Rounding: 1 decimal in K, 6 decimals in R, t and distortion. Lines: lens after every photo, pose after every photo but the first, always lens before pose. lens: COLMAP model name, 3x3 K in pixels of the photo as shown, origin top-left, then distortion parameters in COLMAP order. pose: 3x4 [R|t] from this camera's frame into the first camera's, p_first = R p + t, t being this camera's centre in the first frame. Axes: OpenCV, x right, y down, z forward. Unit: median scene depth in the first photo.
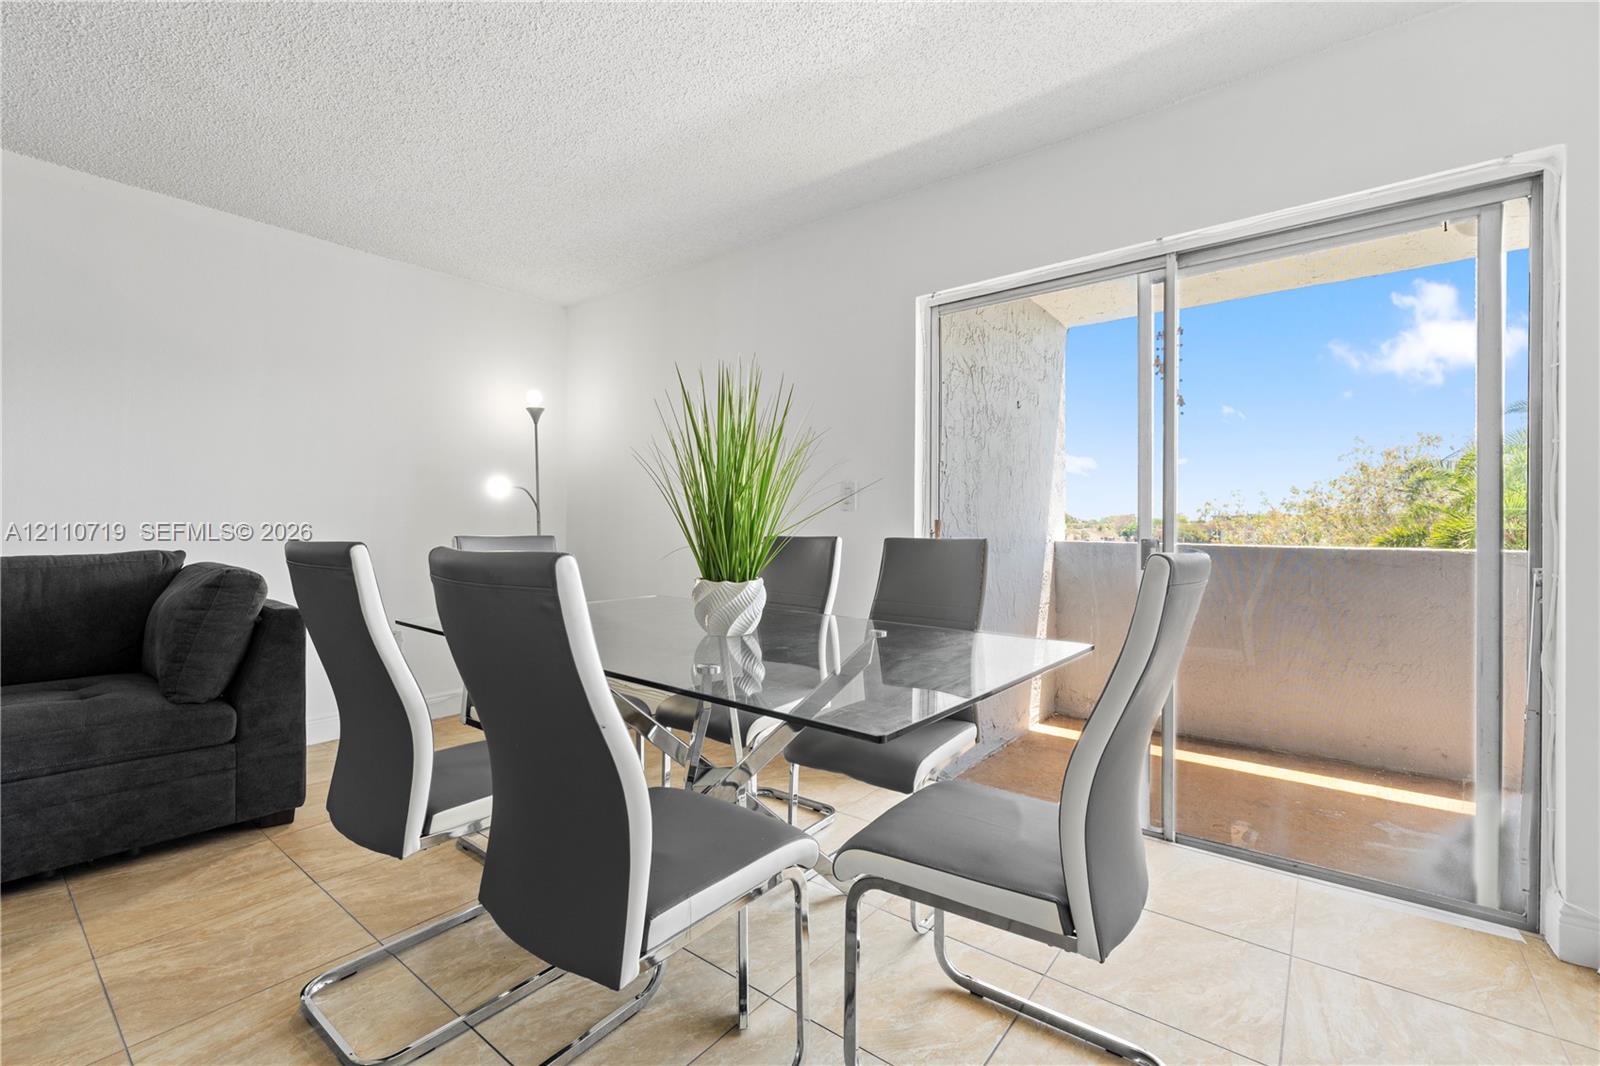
lens RADIAL K [[690.0, 0, 793.8], [0, 690.0, 523.7], [0, 0, 1]] dist [-0.001930, -0.000427]
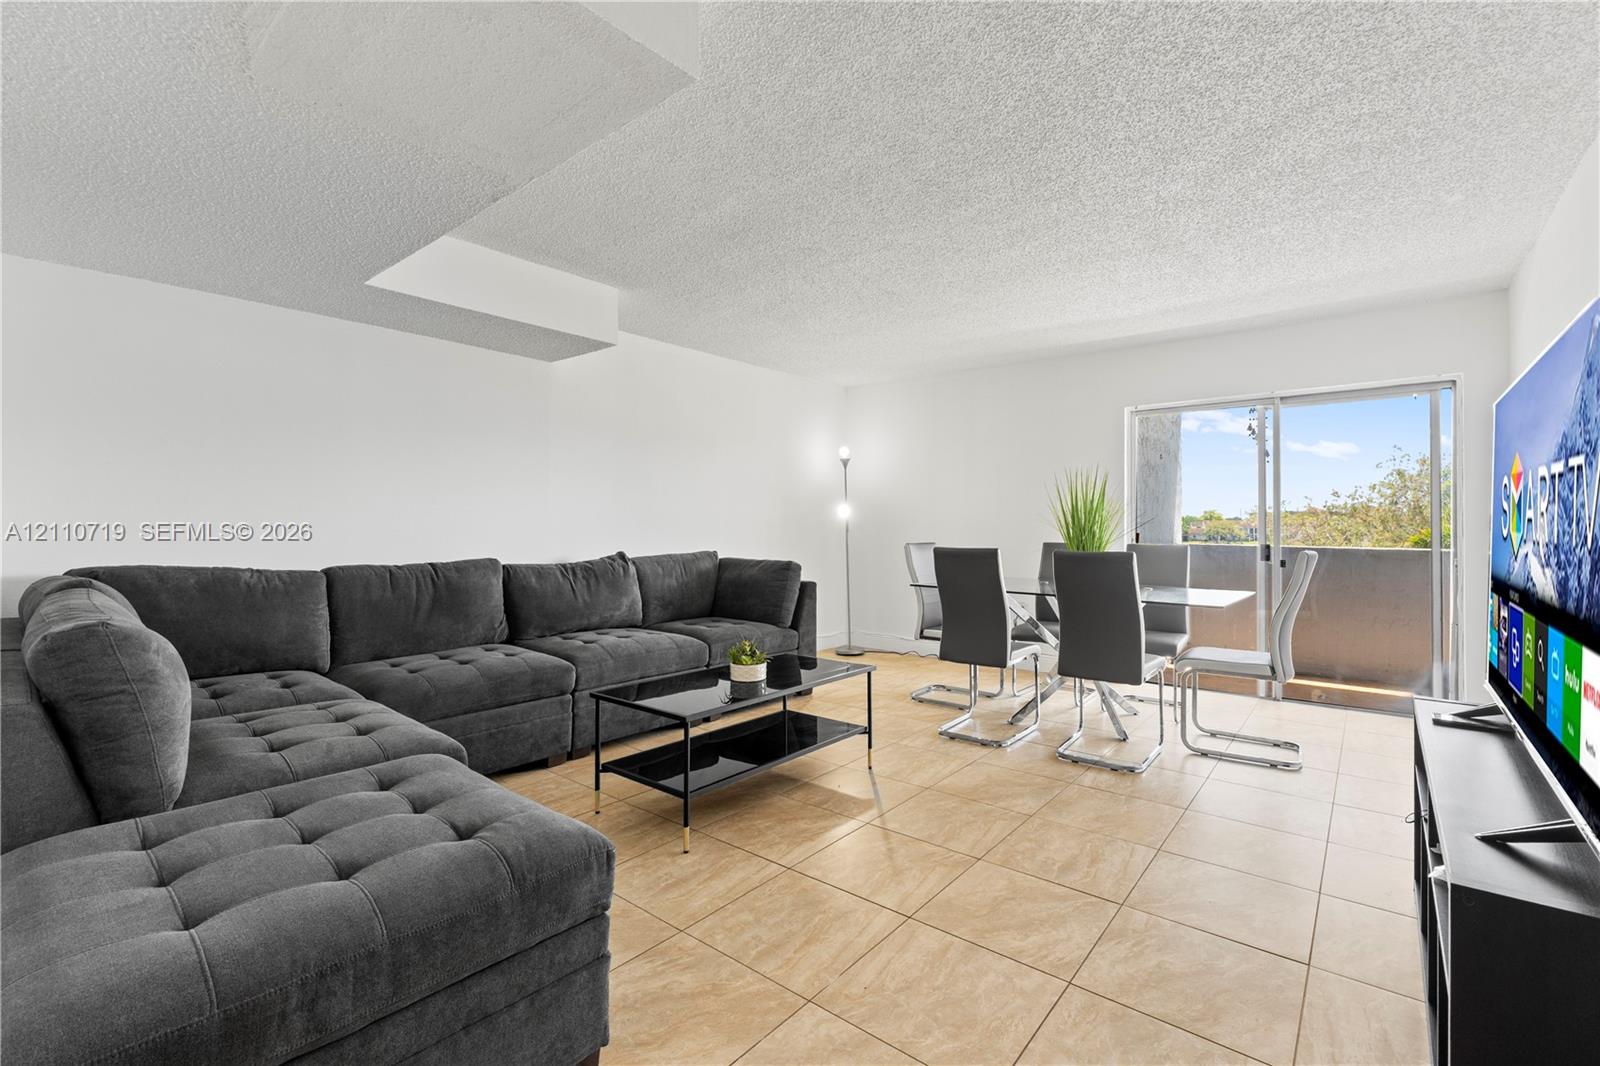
lens RADIAL K [[719.6, 0, 803.3], [0, 719.6, 508.4], [0, 0, 1]] dist [0.016506, -0.000298]
pose [[0.999990, -0.003360, -0.002998, -0.464036], [0.003298, 0.999787, -0.020369, -0.023498], [0.003066, 0.020359, 0.999788, -0.617244]]
